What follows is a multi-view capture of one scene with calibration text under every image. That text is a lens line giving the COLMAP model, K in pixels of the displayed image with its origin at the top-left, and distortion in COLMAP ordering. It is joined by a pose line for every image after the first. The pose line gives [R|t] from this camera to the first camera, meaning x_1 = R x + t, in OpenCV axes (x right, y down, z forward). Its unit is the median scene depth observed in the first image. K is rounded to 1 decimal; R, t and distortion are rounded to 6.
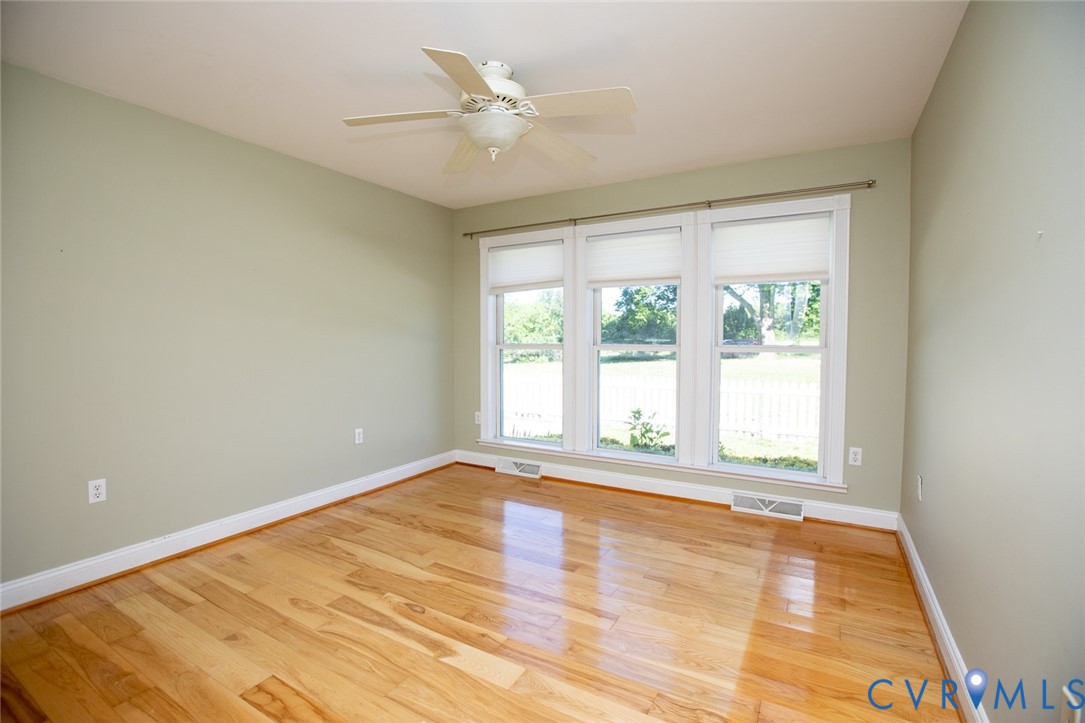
lens RADIAL K [[490.8, 0, 542.5], [0, 490.8, 361.5], [0, 0, 1]] dist [-0.027740, 0.001003]
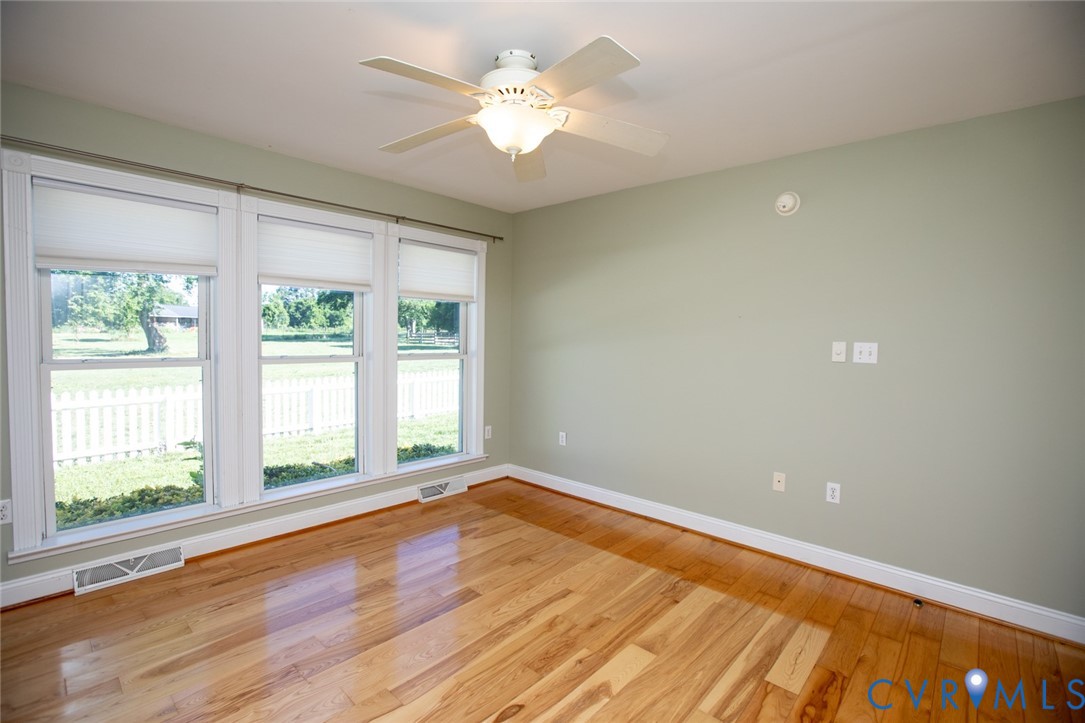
lens RADIAL K [[491.5, 0, 530.0], [0, 491.5, 359.8], [0, 0, 1]] dist [-0.056537, 0.025443]
pose [[0.232475, -0.040750, 0.971748, -0.690317], [0.030008, 0.998947, 0.034711, -0.057386], [-0.972139, 0.021090, 0.233453, 0.549697]]
